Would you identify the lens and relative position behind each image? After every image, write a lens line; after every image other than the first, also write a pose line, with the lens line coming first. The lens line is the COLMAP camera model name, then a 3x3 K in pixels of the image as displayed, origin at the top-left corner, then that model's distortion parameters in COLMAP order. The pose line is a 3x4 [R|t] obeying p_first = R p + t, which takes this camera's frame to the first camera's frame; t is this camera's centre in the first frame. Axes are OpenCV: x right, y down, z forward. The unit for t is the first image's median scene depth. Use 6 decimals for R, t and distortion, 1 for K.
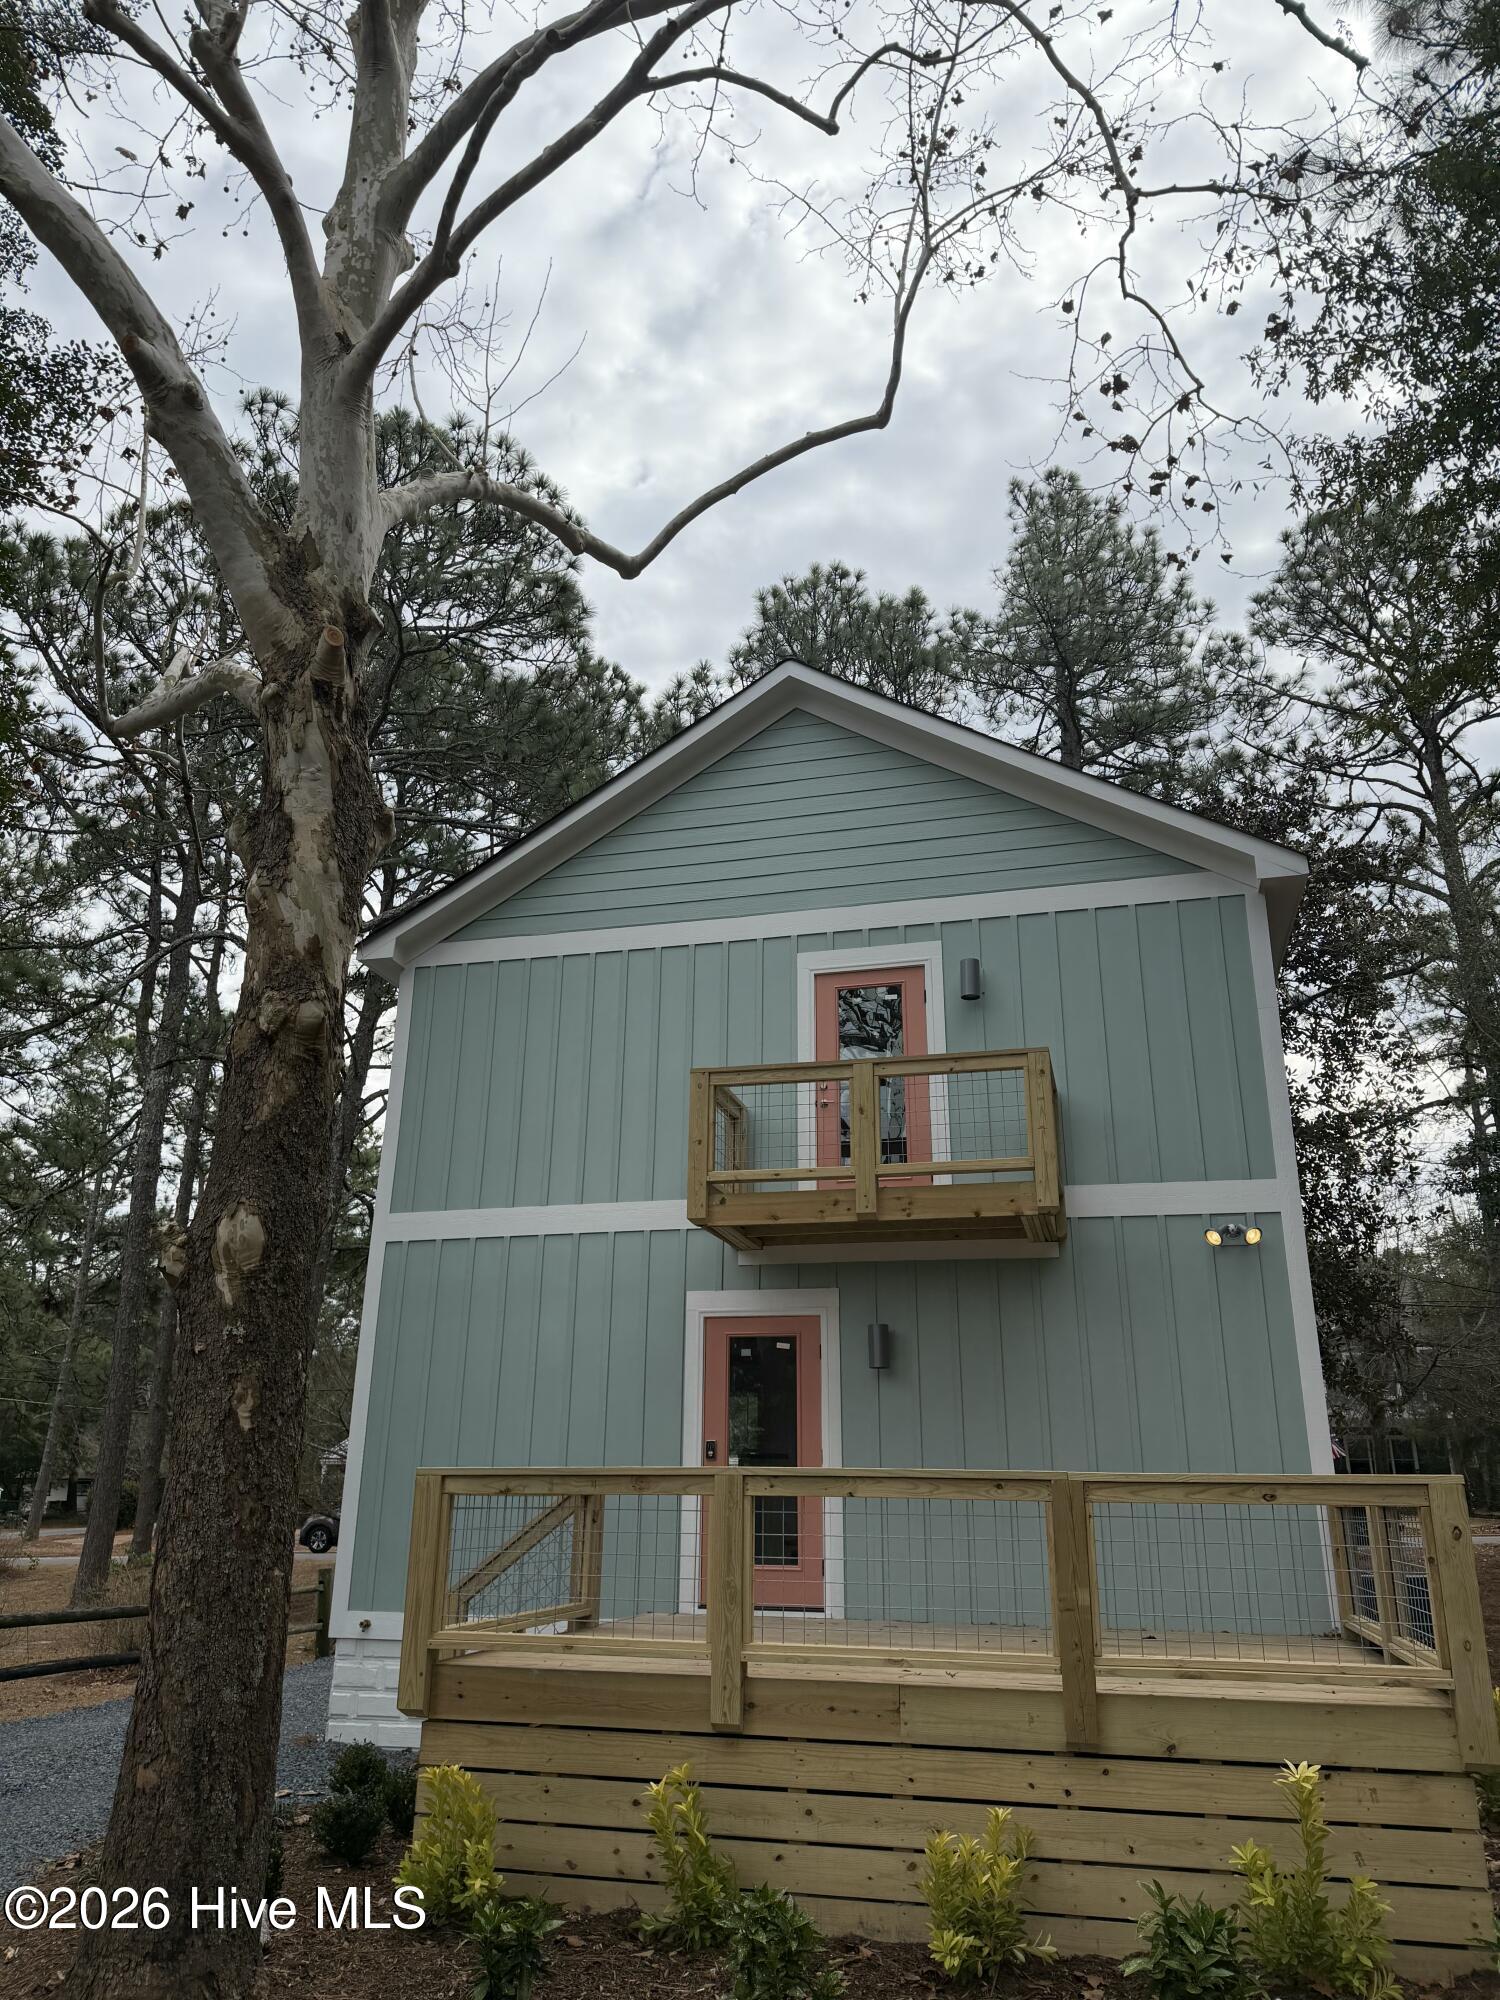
lens RADIAL K [[1372.4, 0, 750.0], [0, 1372.4, 1000.0], [0, 0, 1]] dist [0.136447, -0.226269]
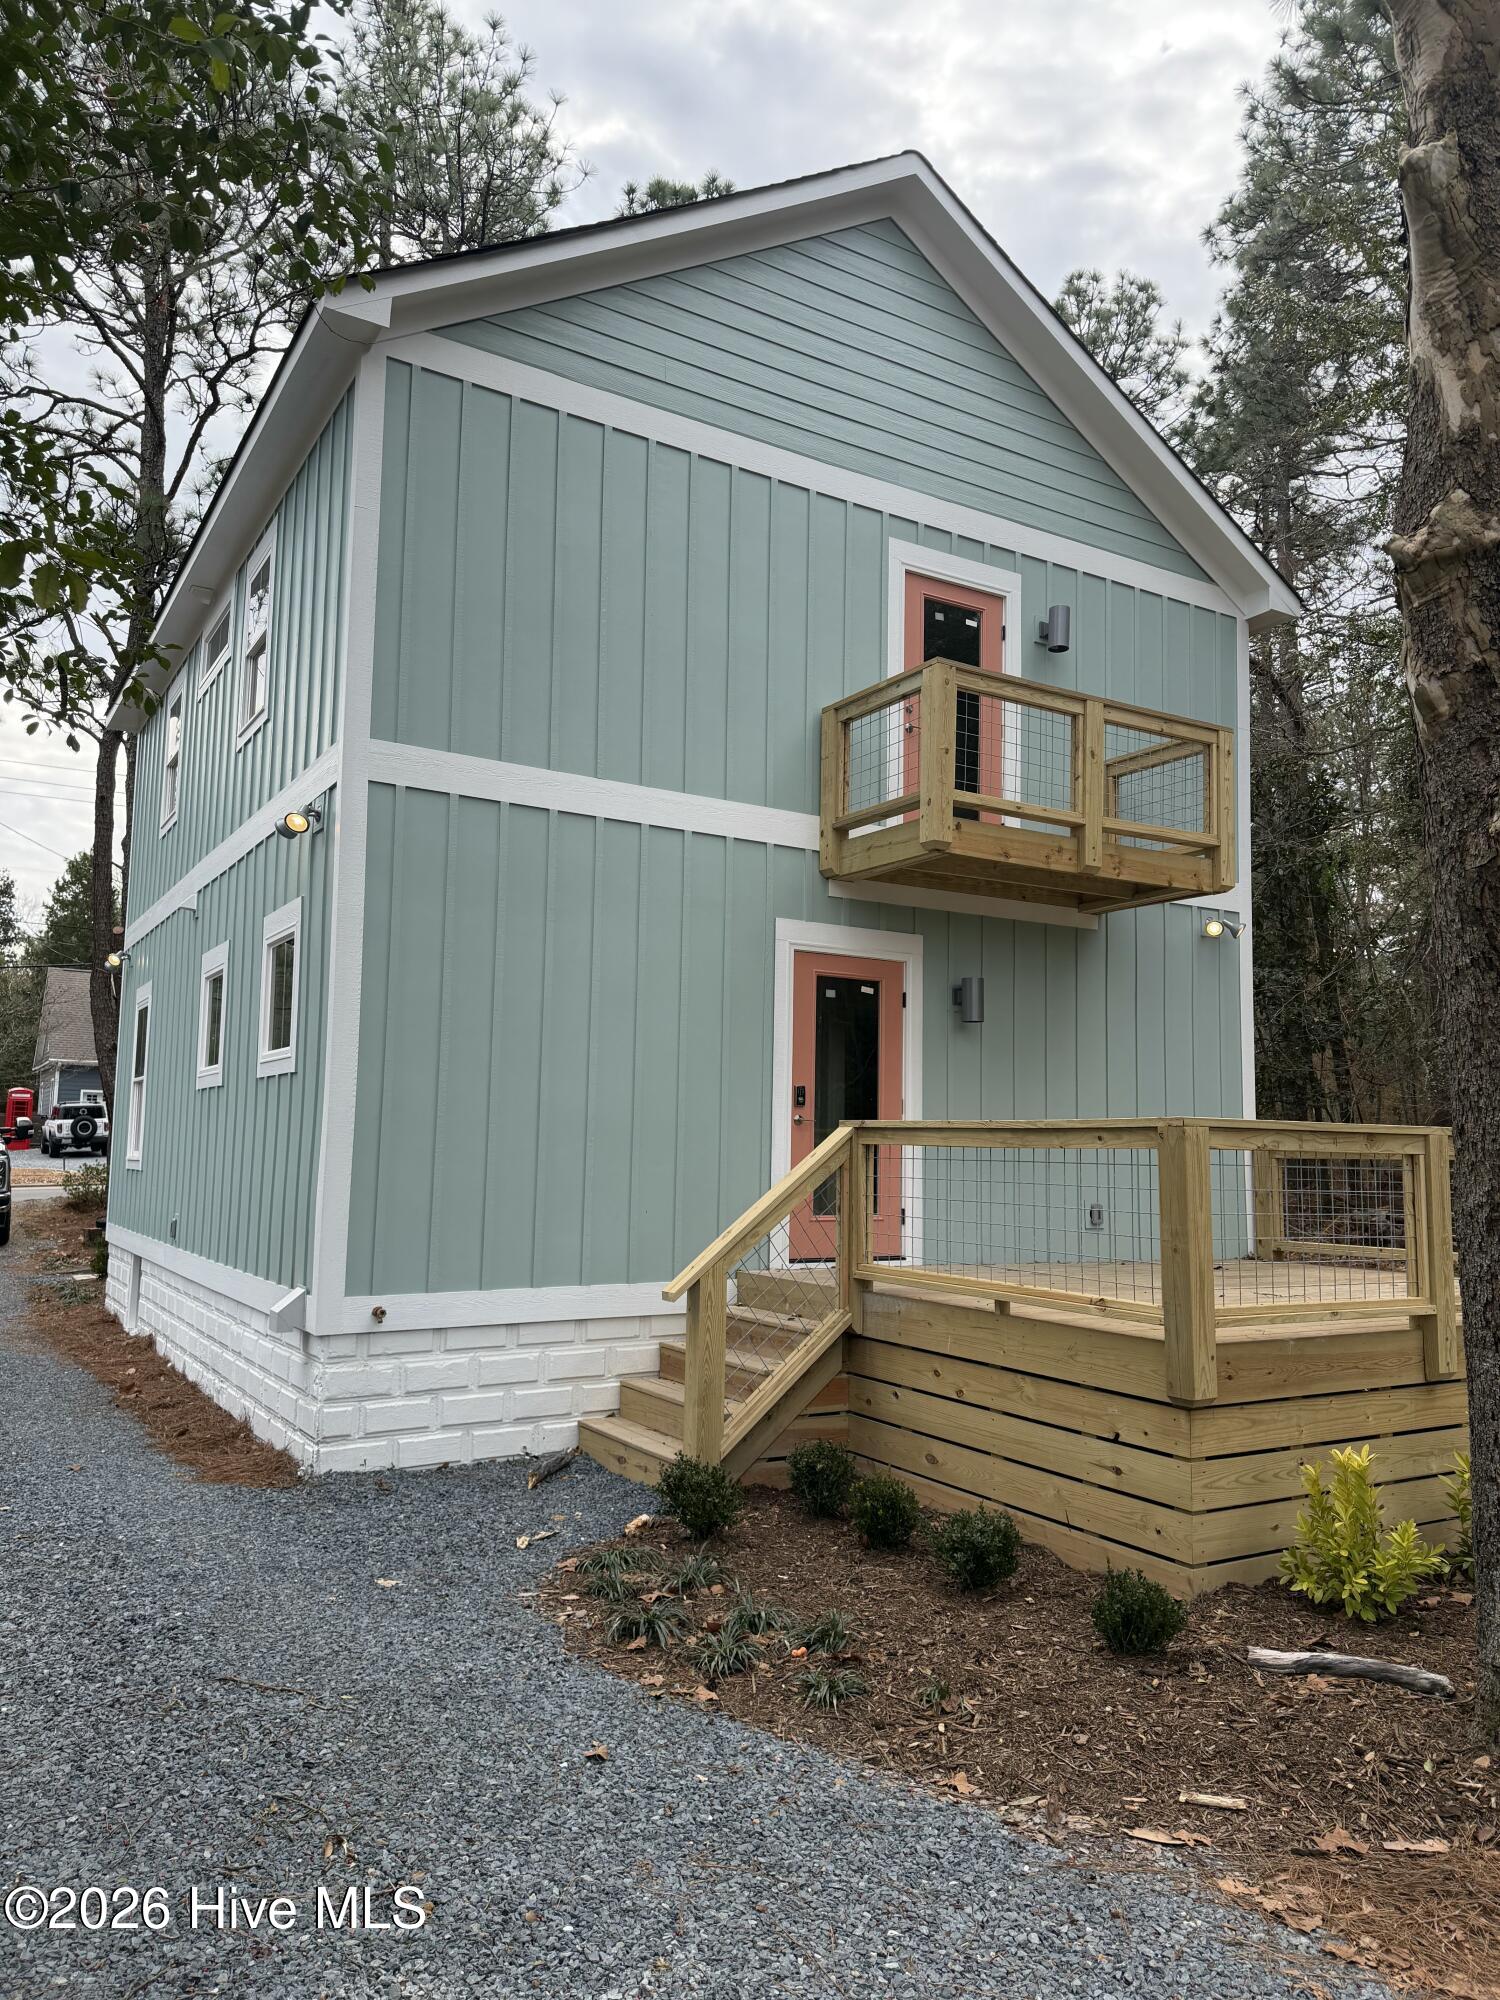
lens RADIAL K [[1372.4, 0, 750.0], [0, 1372.4, 1000.0], [0, 0, 1]] dist [0.136447, -0.226269]
pose [[0.703319, 0.078190, 0.706562, -0.654492], [-0.248601, 0.958226, 0.141420, 0.149517], [-0.665988, -0.275116, 0.693376, 0.434497]]
